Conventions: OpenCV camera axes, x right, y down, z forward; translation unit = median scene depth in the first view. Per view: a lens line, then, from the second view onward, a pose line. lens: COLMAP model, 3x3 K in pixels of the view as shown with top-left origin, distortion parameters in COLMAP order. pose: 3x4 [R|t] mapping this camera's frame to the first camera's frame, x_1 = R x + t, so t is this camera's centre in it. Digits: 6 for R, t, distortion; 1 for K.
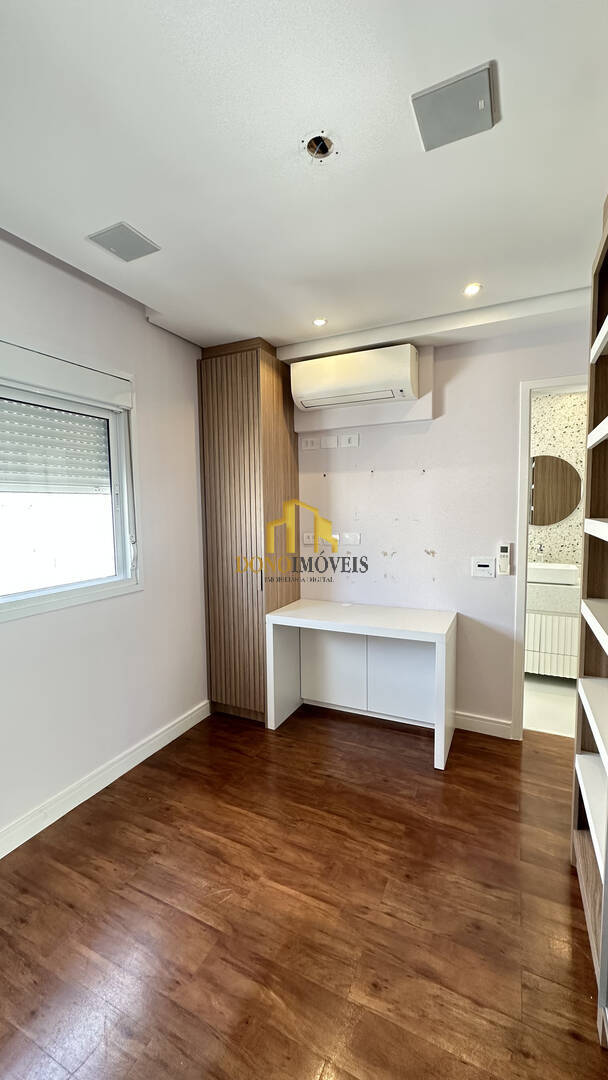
lens RADIAL K [[430.4, 0, 307.9], [0, 430.4, 536.5], [0, 0, 1]] dist [-0.005951, 0.001205]
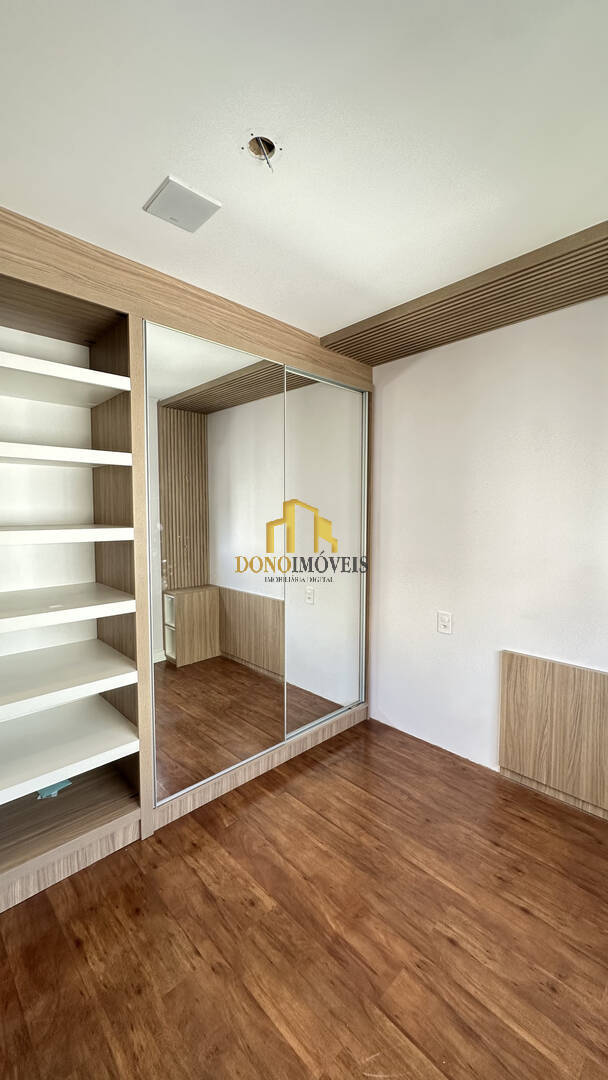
lens RADIAL K [[430.4, 0, 307.2], [0, 430.4, 538.4], [0, 0, 1]] dist [-0.005951, 0.001205]
pose [[-0.938257, -0.010323, 0.345786, -0.352991], [0.034000, 0.991964, 0.121869, -0.120101], [-0.344265, 0.126101, -0.930366, 1.703597]]
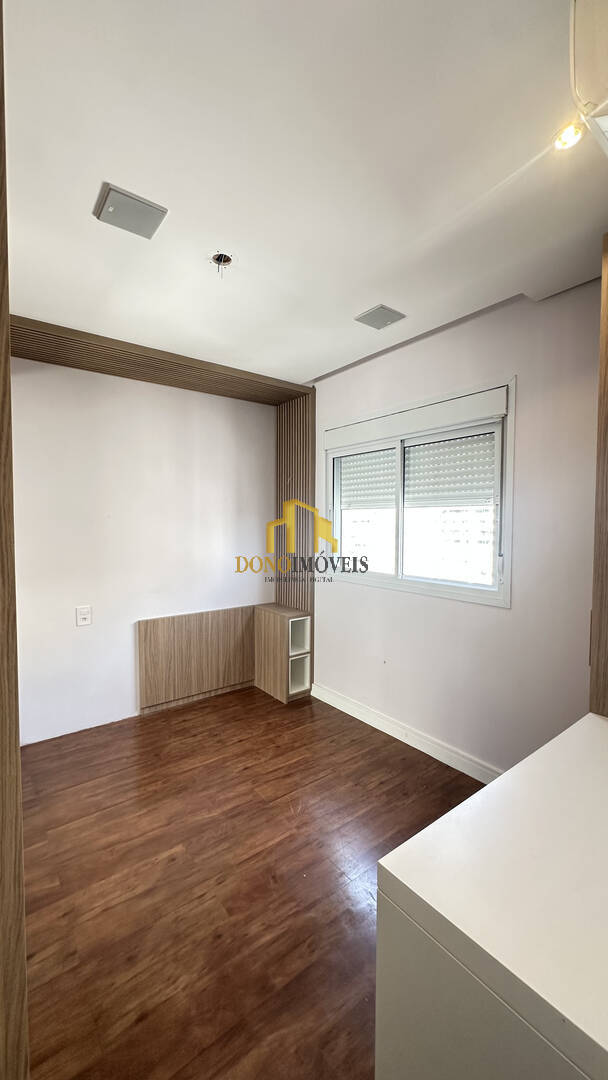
lens RADIAL K [[430.4, 0, 304.2], [0, 430.4, 536.1], [0, 0, 1]] dist [-0.005951, 0.001205]
pose [[-0.446789, 0.040090, -0.893741, 1.022291], [-0.060623, 0.995343, 0.074953, -0.116862], [0.892583, 0.087669, -0.442277, 1.659210]]
